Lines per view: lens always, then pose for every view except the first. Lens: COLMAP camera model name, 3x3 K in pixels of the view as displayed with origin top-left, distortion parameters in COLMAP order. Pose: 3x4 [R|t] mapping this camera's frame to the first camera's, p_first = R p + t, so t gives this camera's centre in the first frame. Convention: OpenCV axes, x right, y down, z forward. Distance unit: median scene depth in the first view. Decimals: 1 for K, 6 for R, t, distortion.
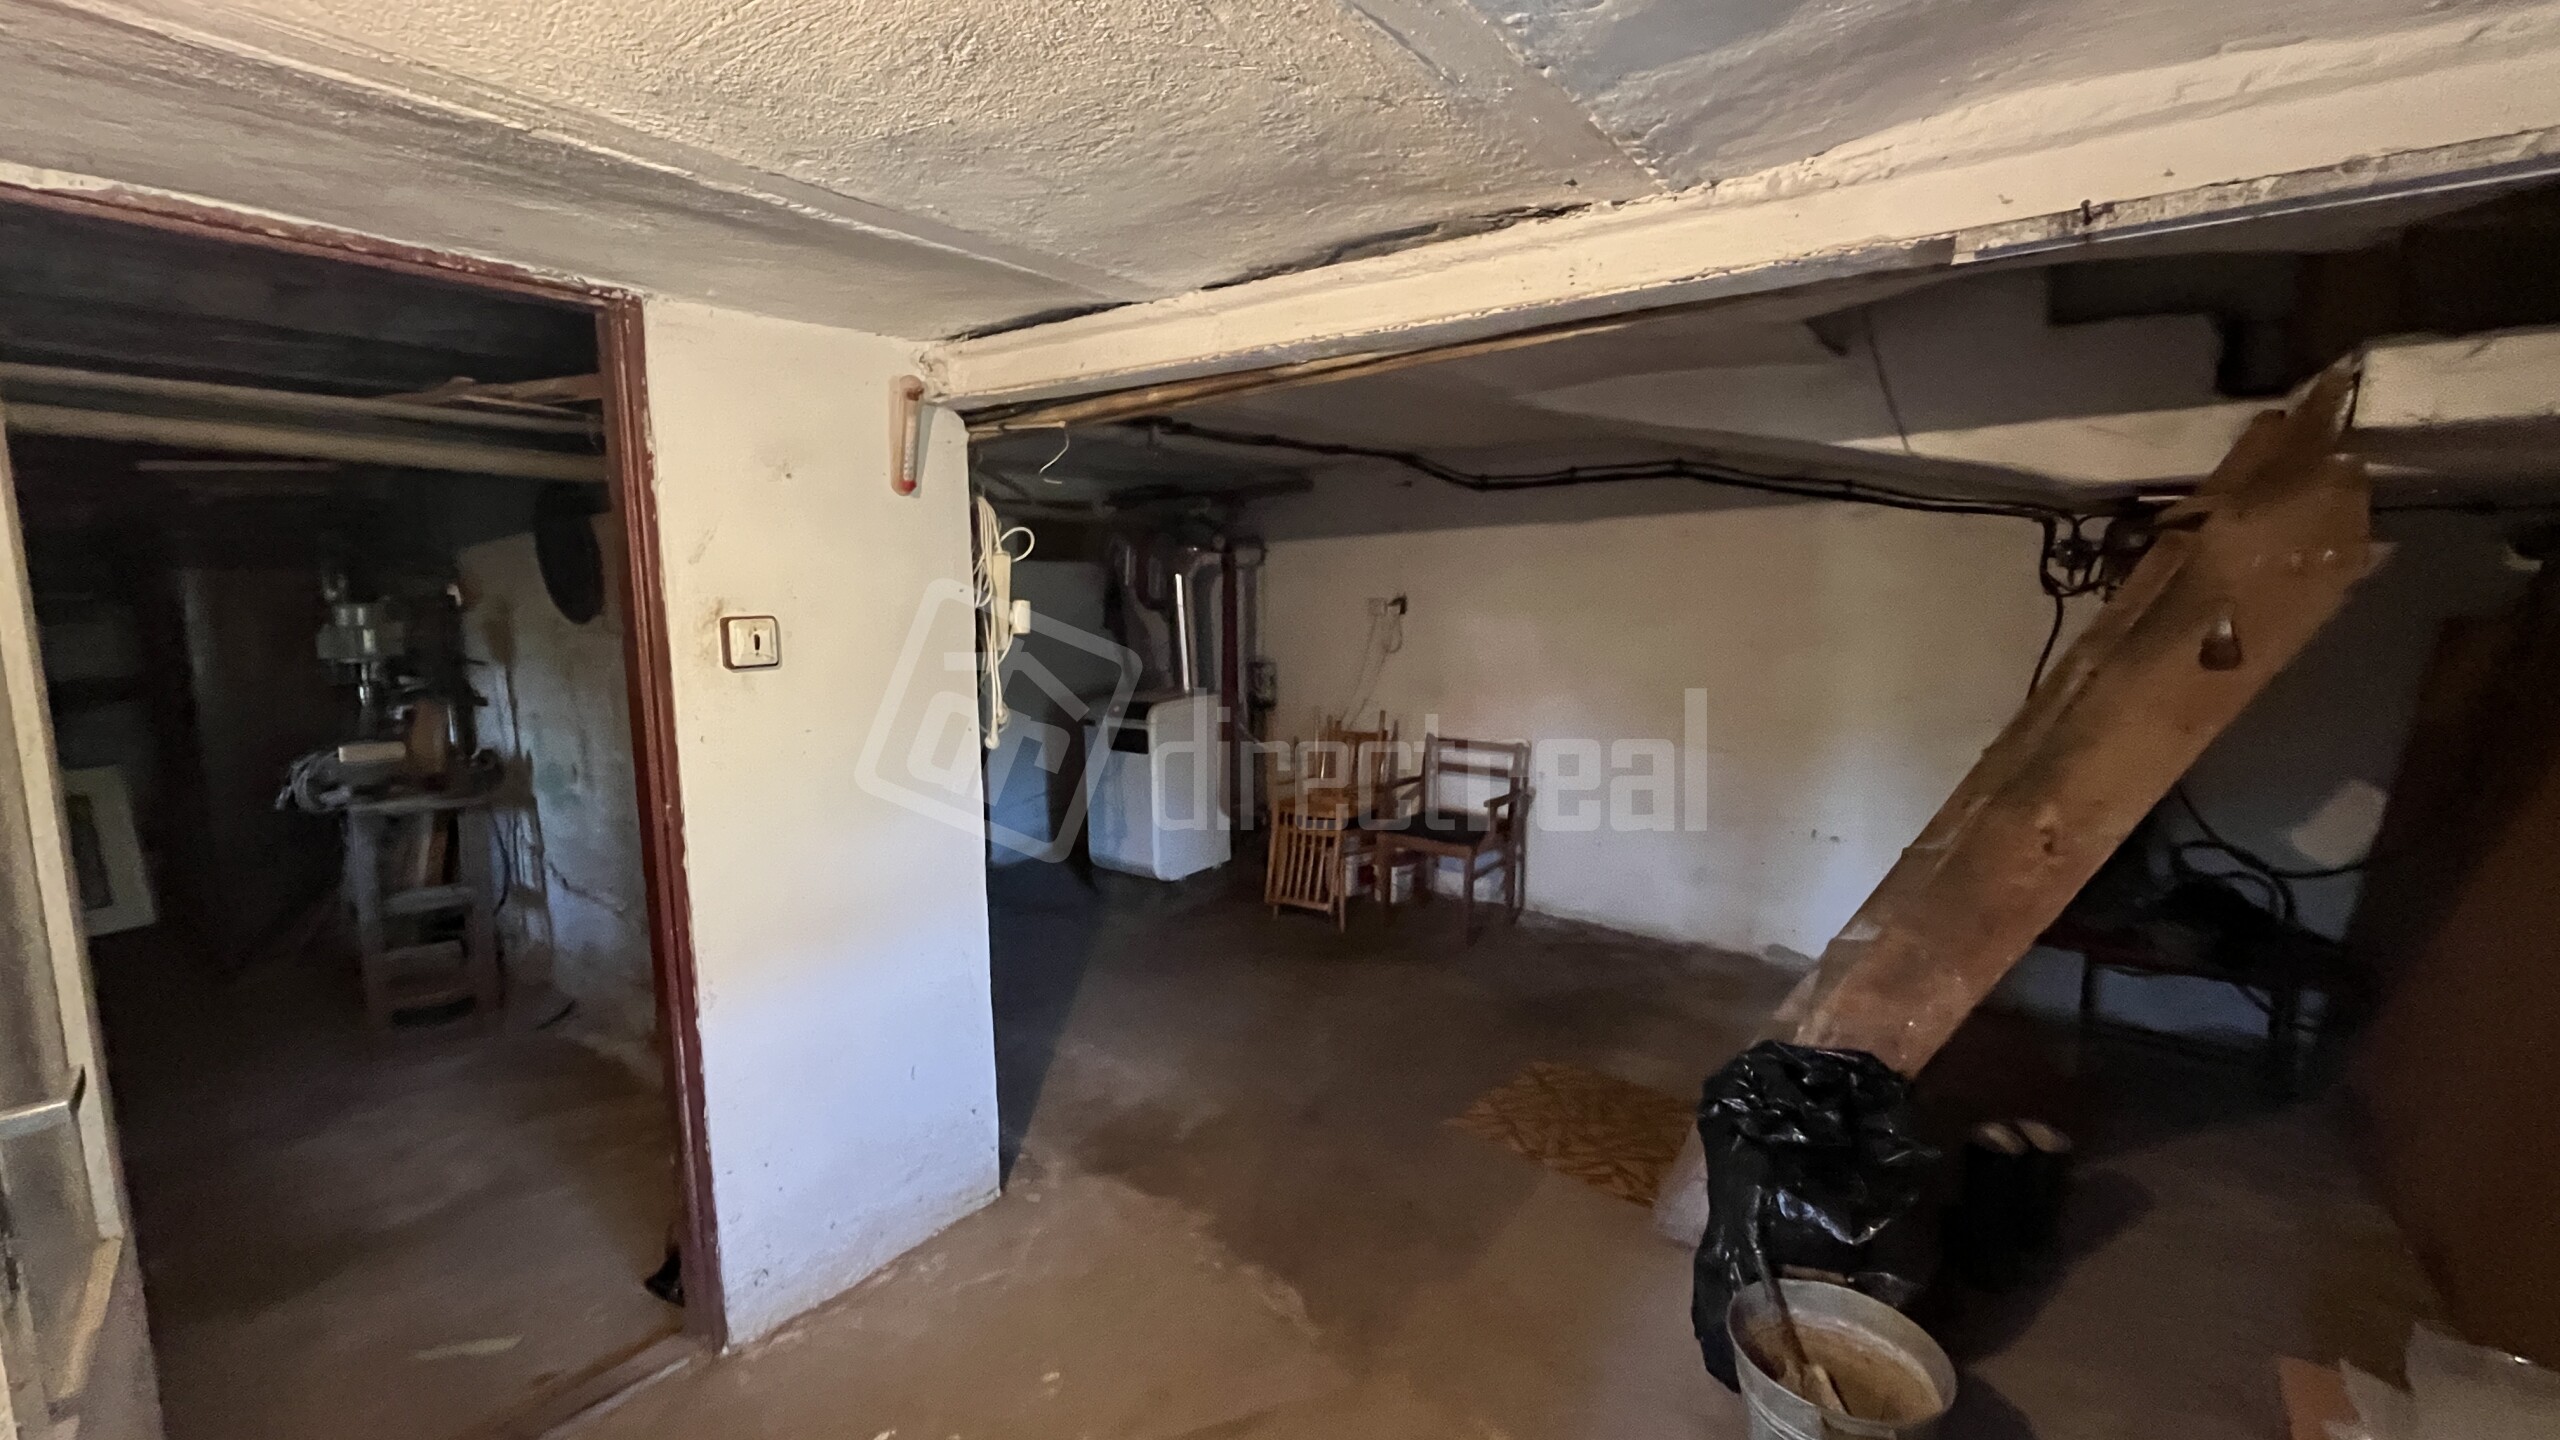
lens RADIAL K [[1035.2, 0, 1260.0], [0, 1035.2, 715.0], [0, 0, 1]] dist [-0.004013, 0.000007]
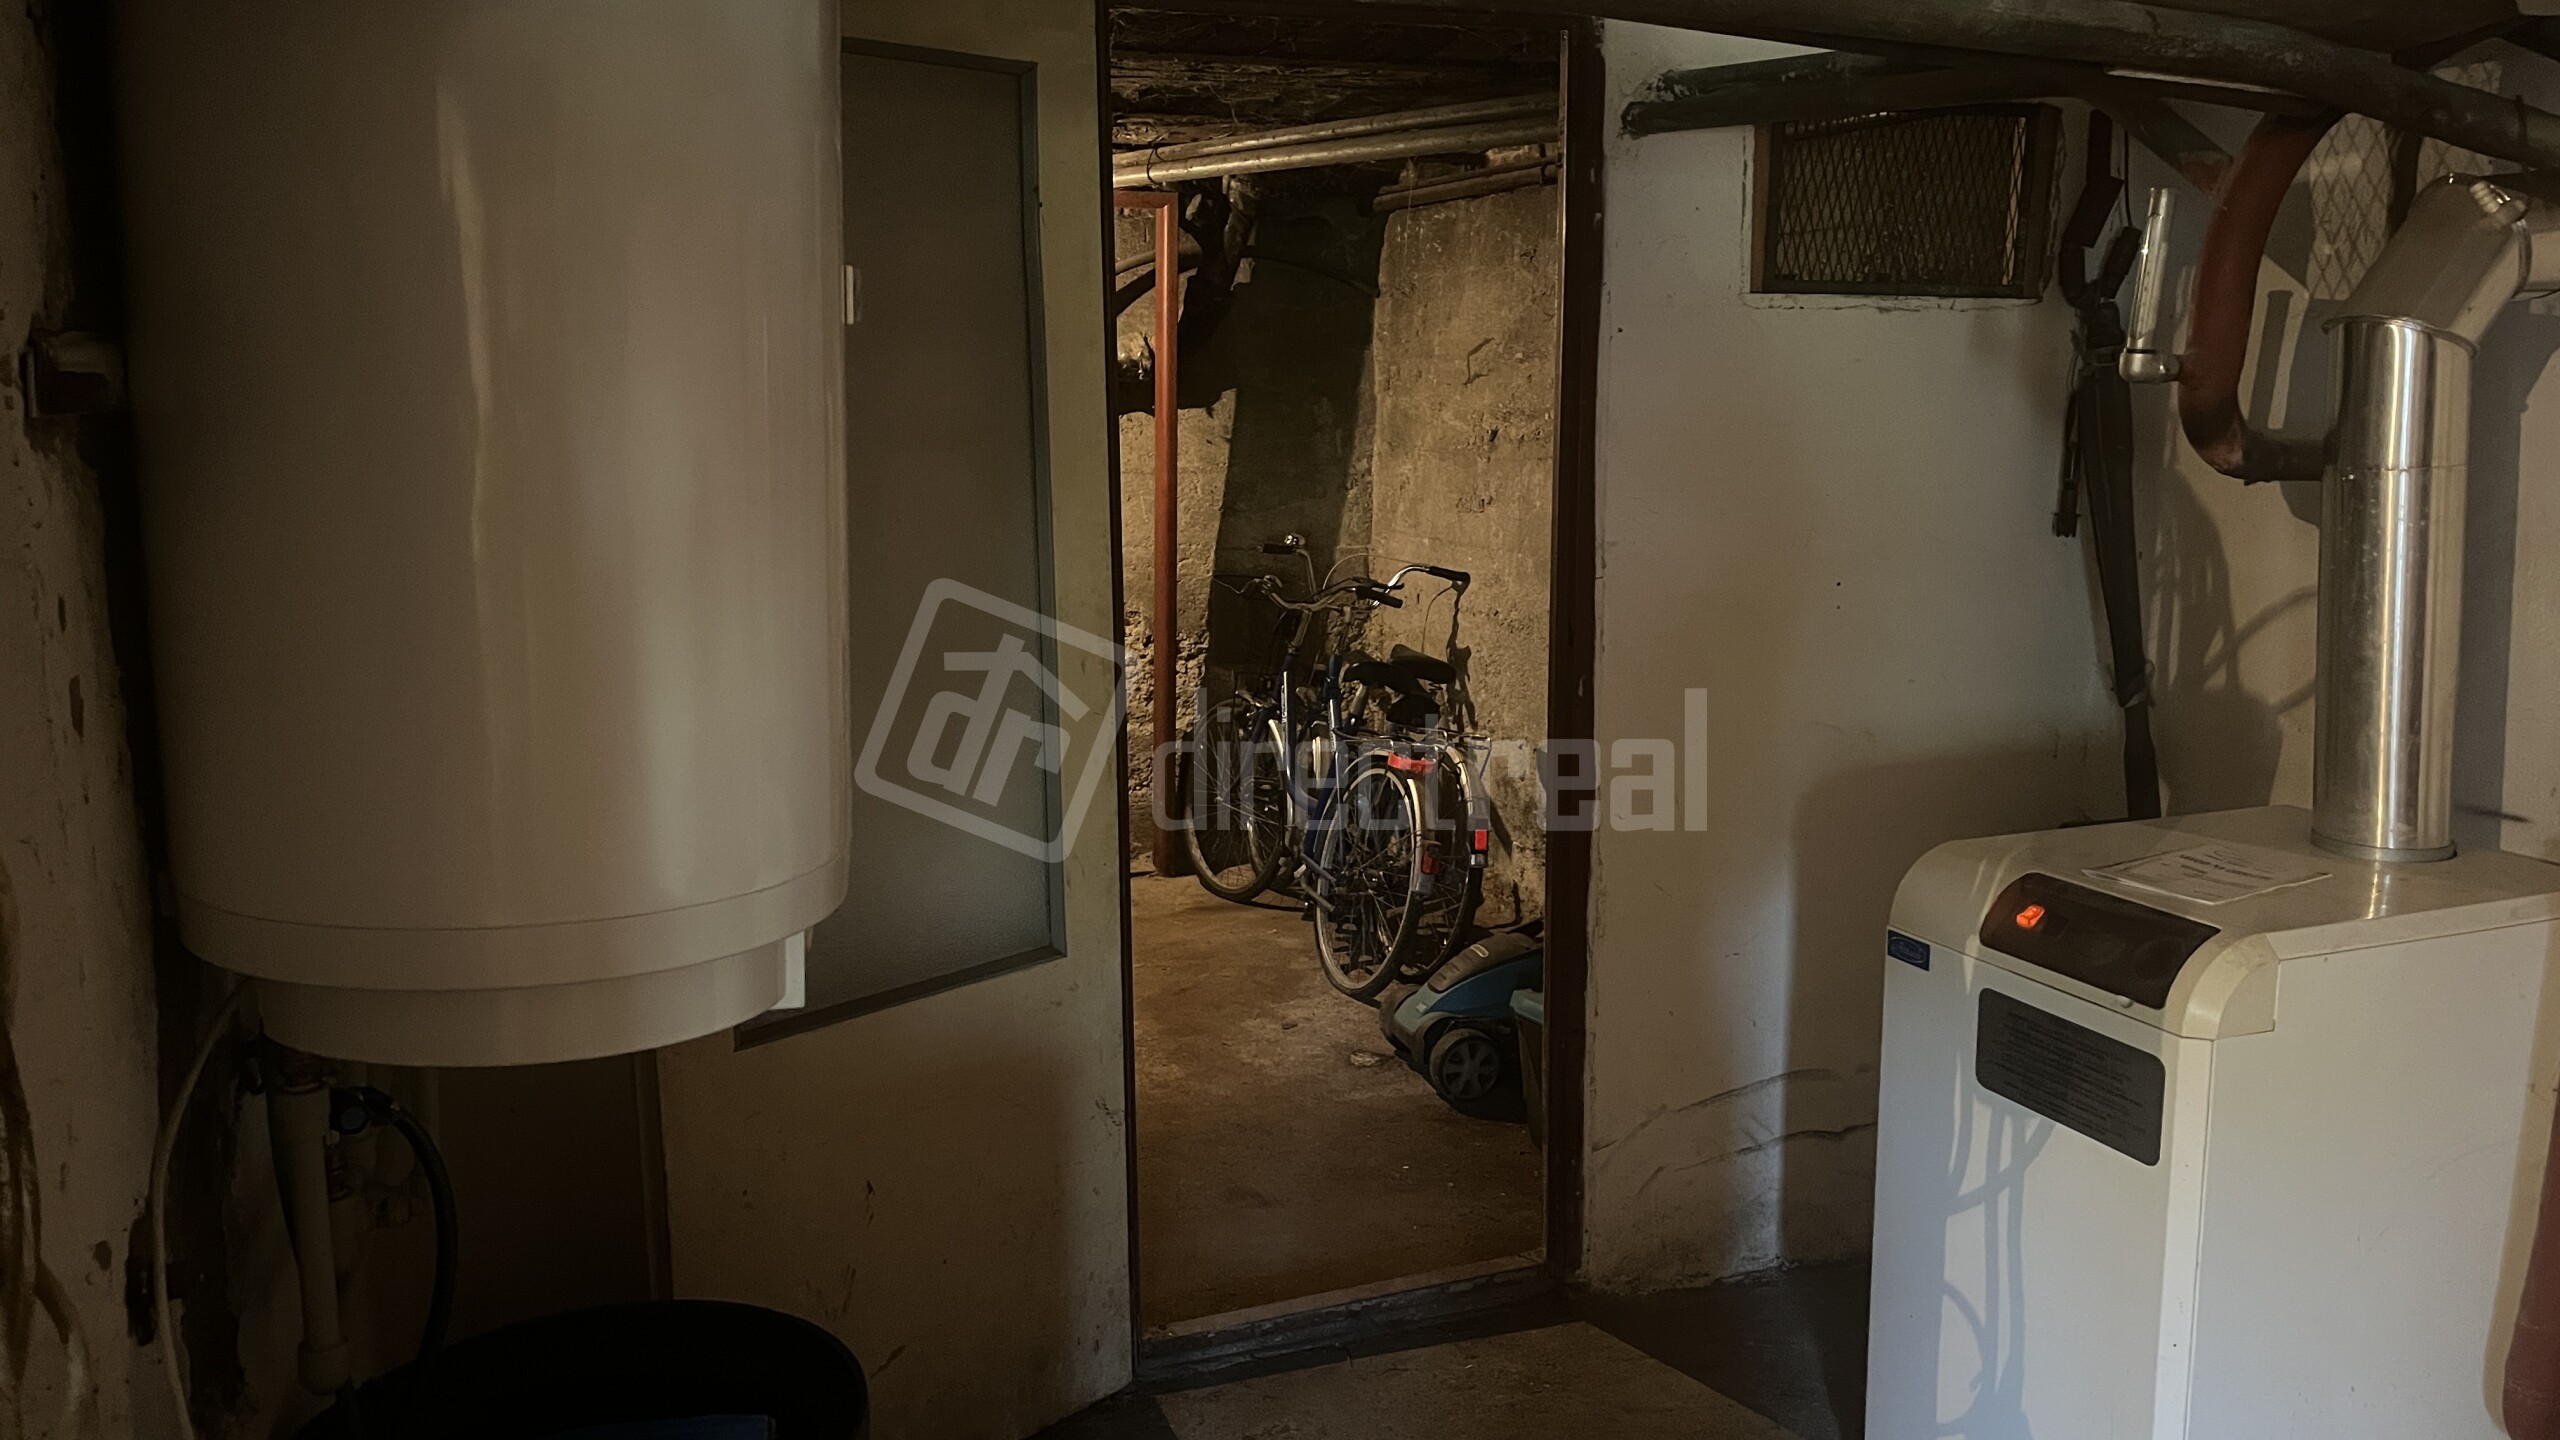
lens RADIAL K [[1933.7, 0, 1261.8], [0, 1933.7, 738.9], [0, 0, 1]] dist [0.053424, -0.058391]
pose [[0.844148, 0.101003, -0.526510, -0.127486], [-0.073847, 0.994638, 0.072407, -0.137003], [0.531000, -0.022242, 0.847080, 1.173266]]
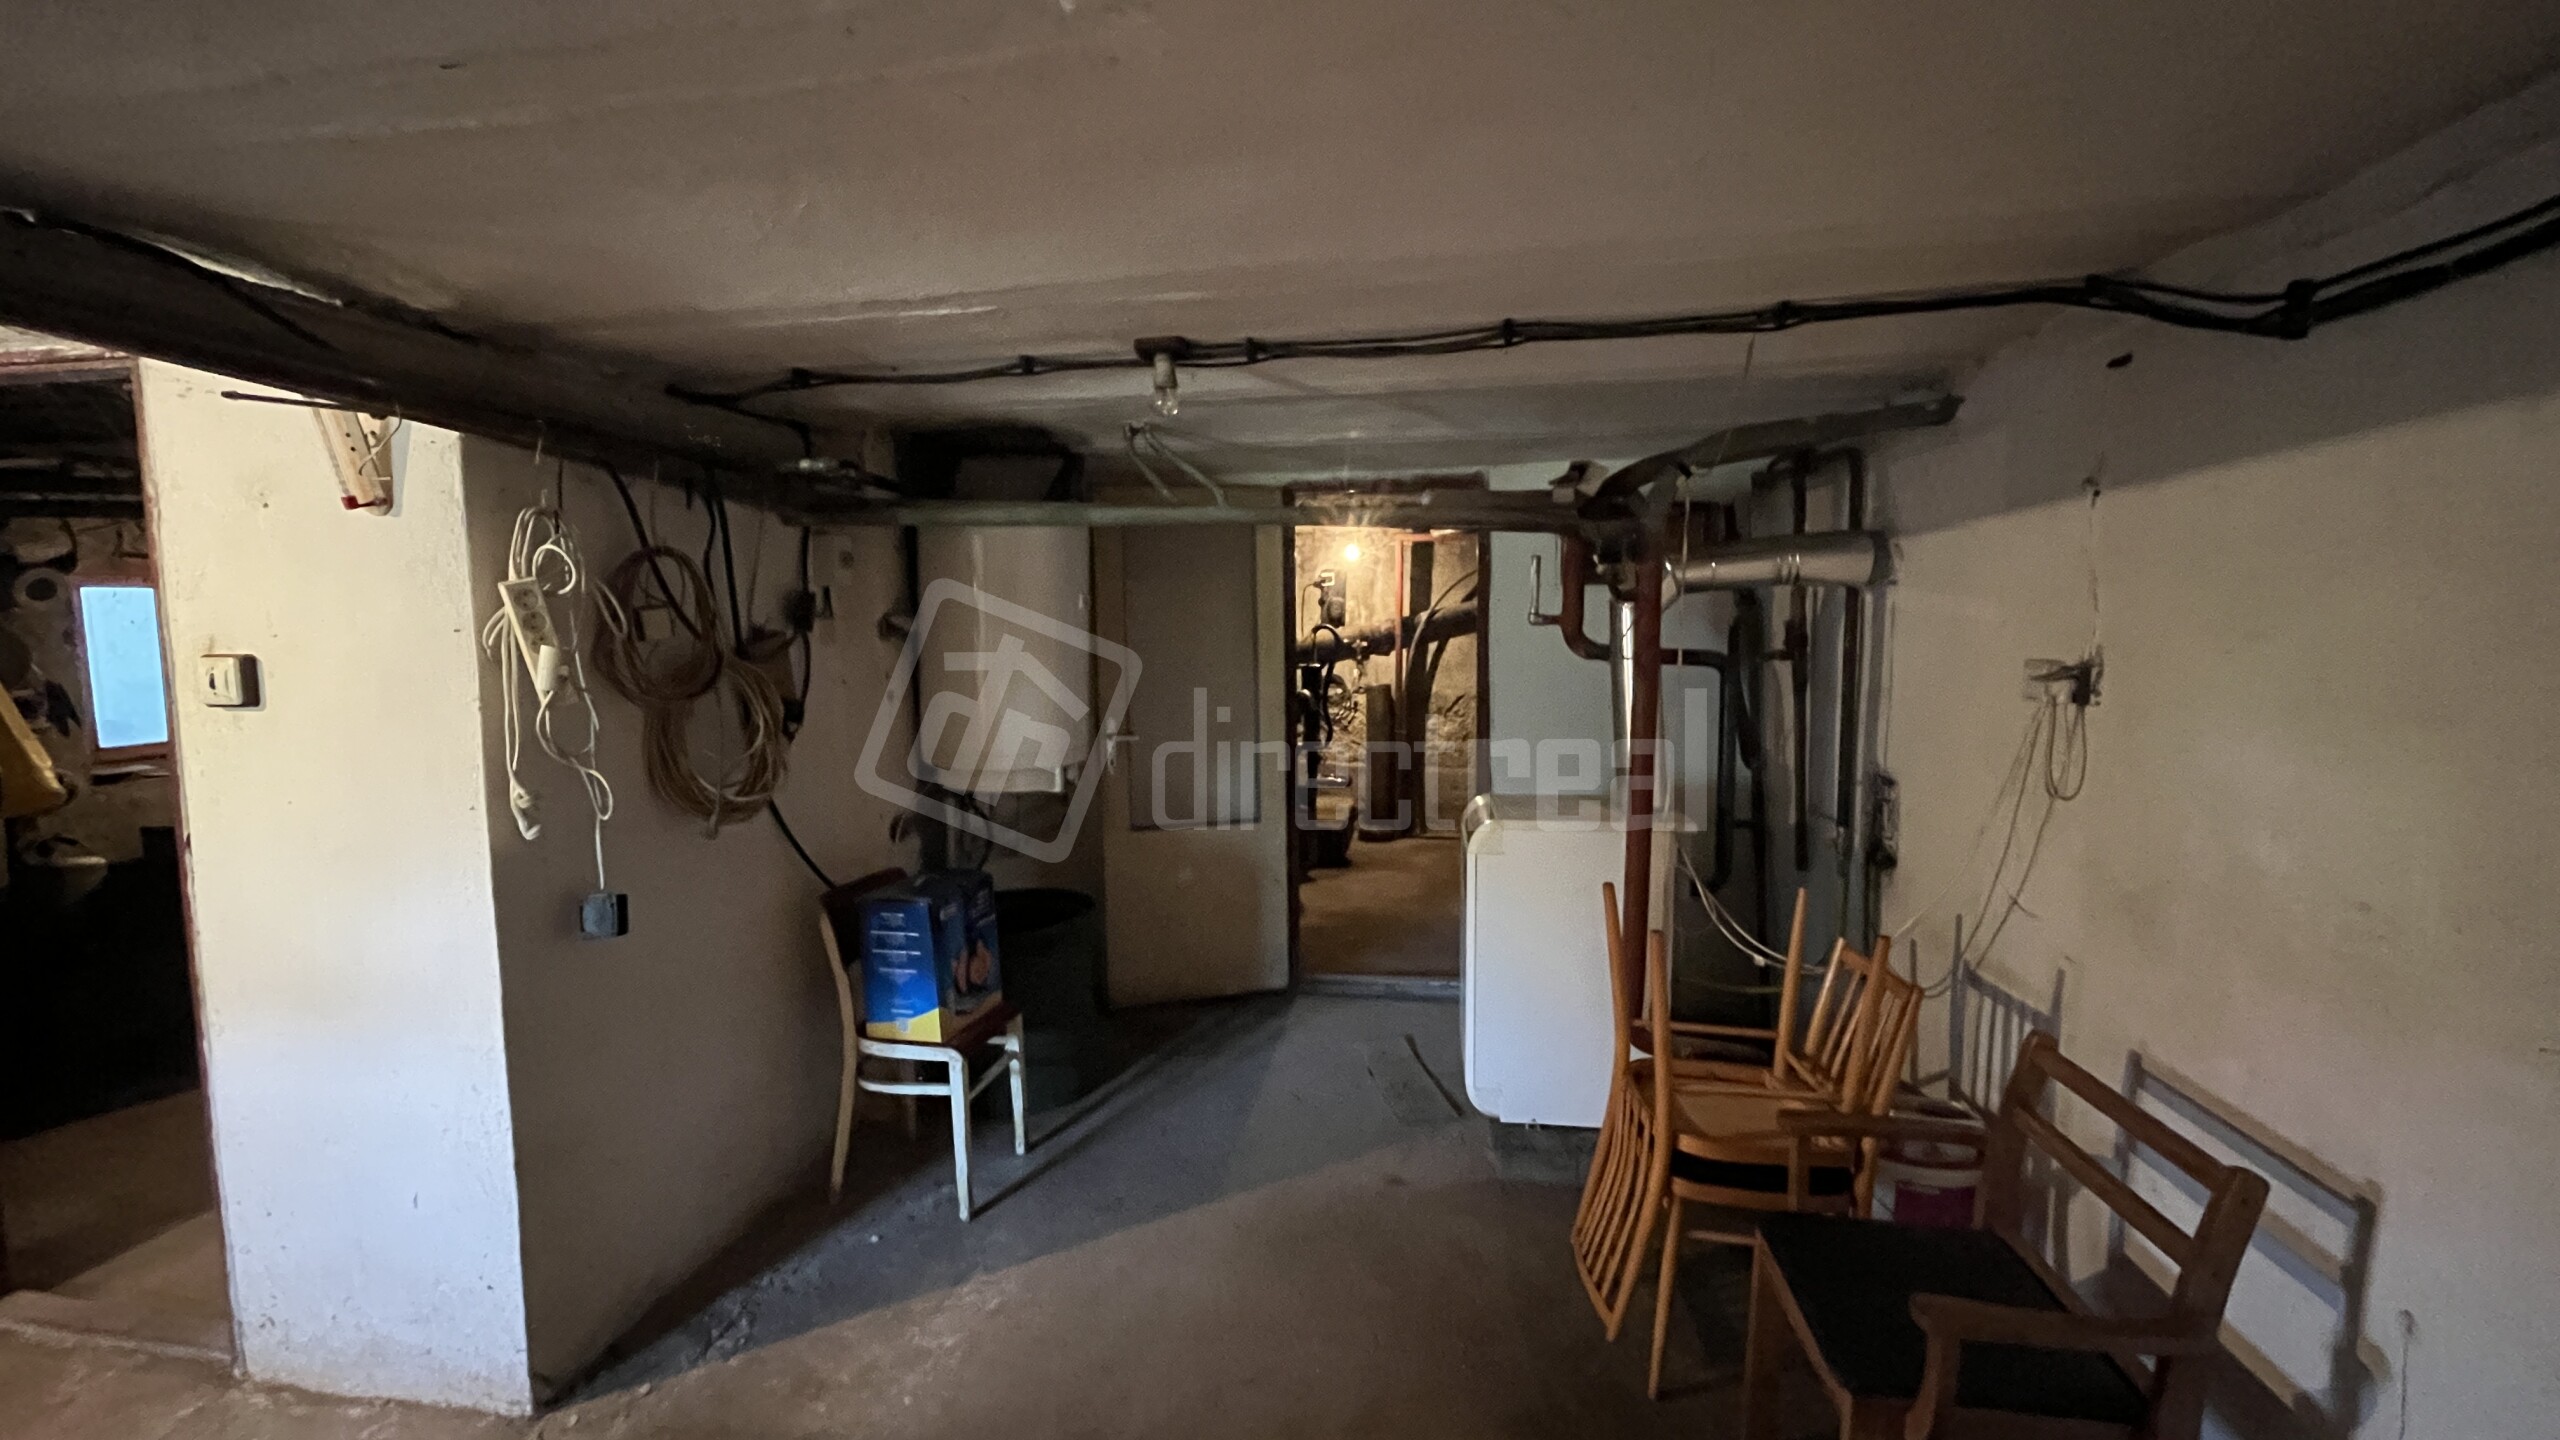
lens RADIAL K [[1035.2, 0, 1266.3], [0, 1035.2, 718.2], [0, 0, 1]] dist [-0.004013, 0.000007]
pose [[0.480012, 0.092738, -0.872346, 0.734125], [-0.113107, 0.992639, 0.043289, -0.168370], [0.869940, 0.077889, 0.486969, 1.235876]]
